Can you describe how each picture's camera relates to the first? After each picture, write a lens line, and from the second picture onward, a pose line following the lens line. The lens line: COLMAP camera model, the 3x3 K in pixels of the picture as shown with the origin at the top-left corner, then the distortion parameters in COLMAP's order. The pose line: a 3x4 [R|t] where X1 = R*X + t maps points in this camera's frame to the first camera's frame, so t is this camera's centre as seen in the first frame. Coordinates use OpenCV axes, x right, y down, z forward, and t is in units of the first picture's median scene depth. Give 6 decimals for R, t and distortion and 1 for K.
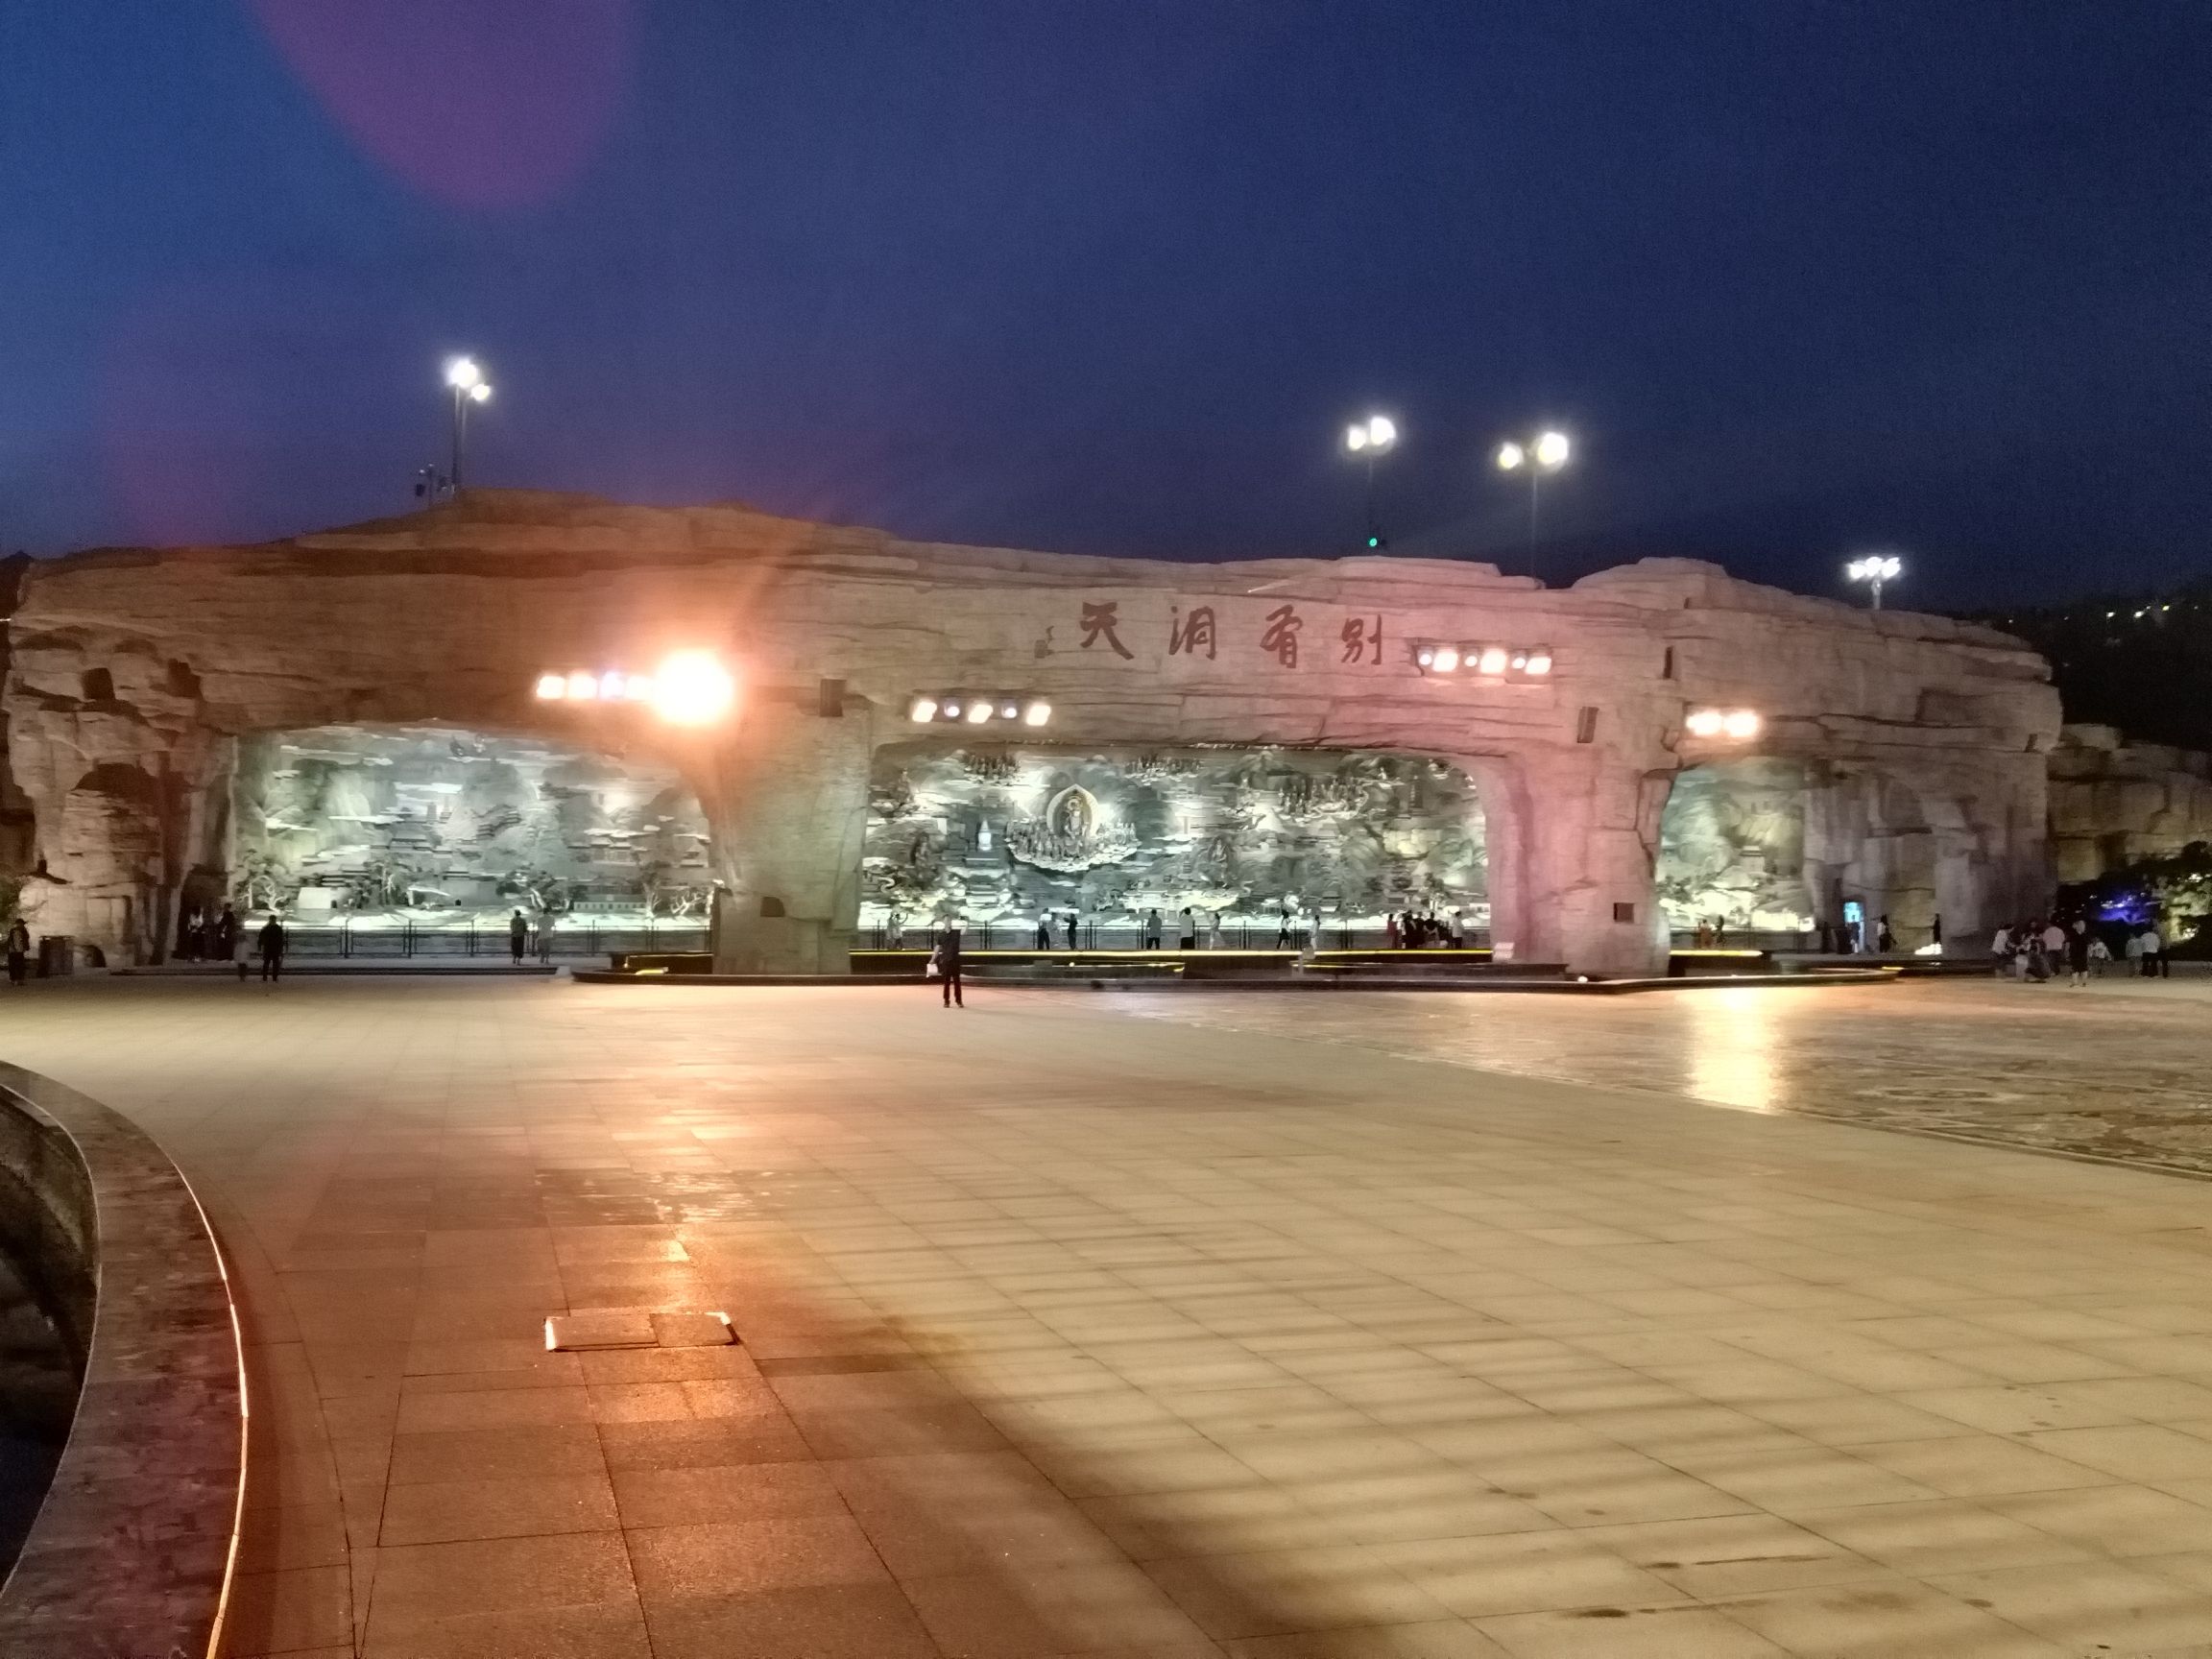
lens RADIAL K [[2408.2, 0, 1106.0], [0, 2408.2, 829.5], [0, 0, 1]] dist [-0.007745, -0.008678]
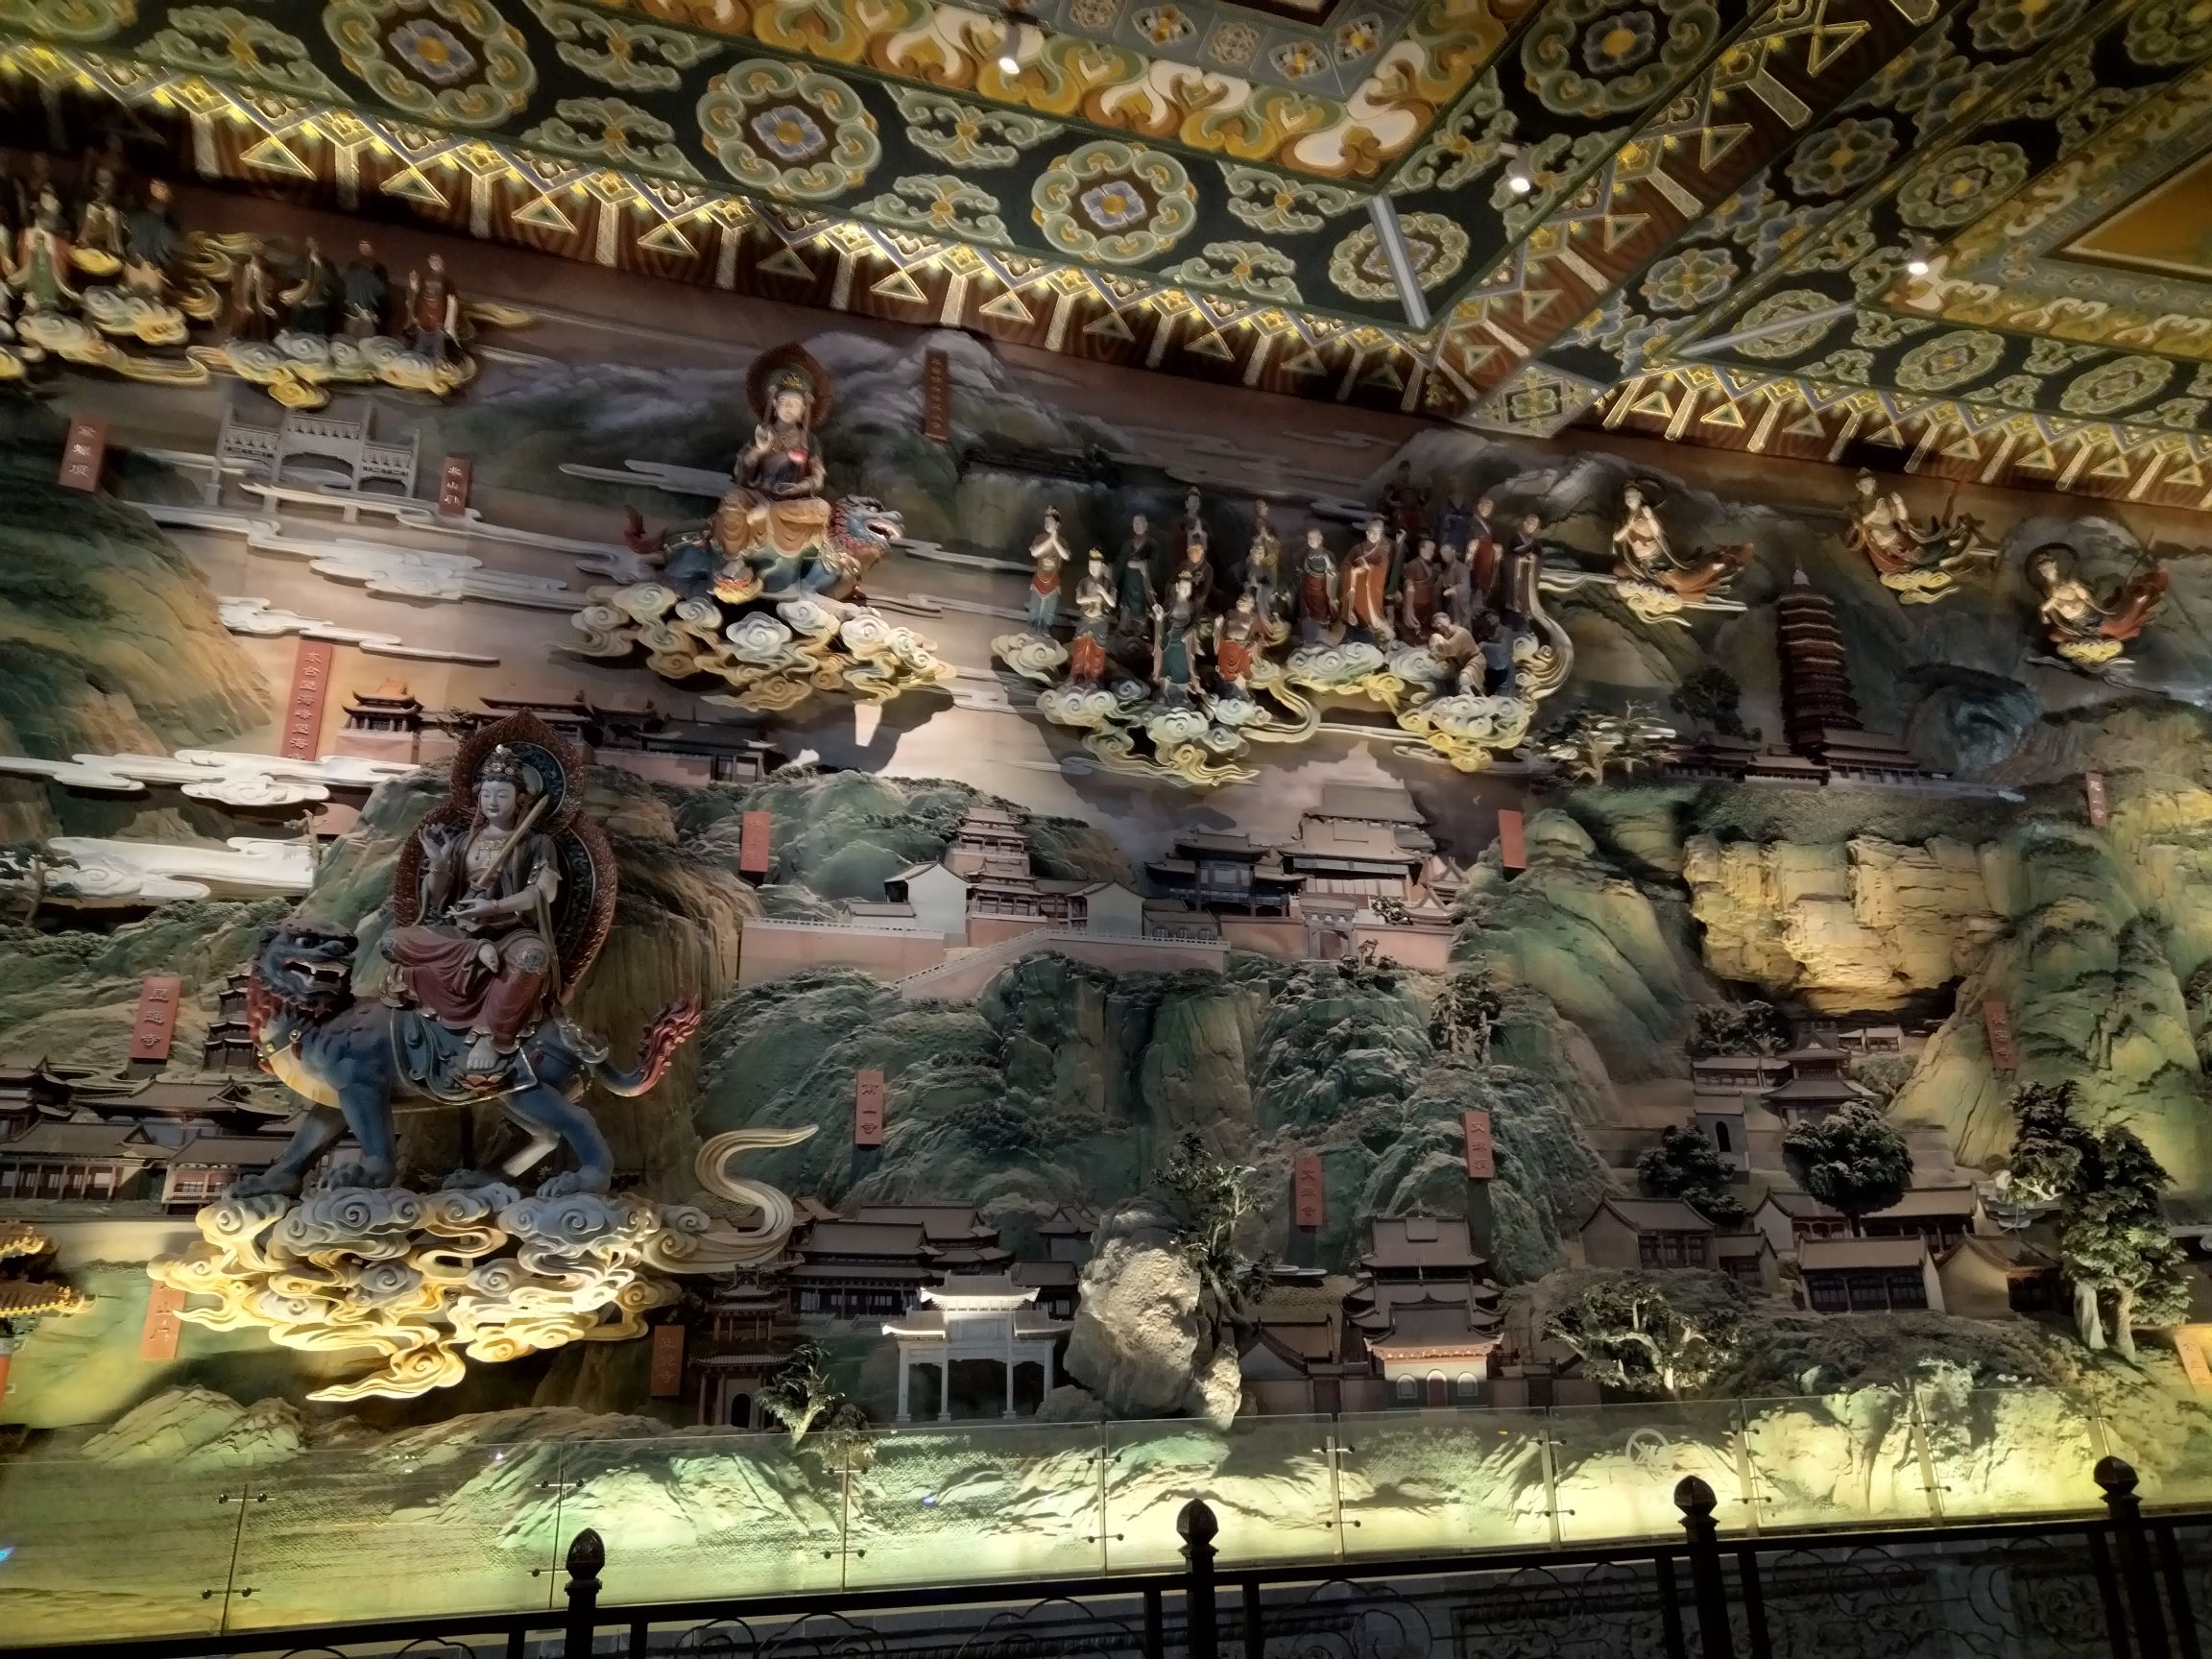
lens RADIAL K [[1489.3, 0, 1106.0], [0, 1489.3, 829.5], [0, 0, 1]] dist [-0.001514, 0.001454]
pose [[0.997156, 0.003610, 0.075273, 0.070293], [0.019025, 0.954440, -0.297795, 0.029565], [-0.072919, 0.298380, 0.951658, 0.930591]]
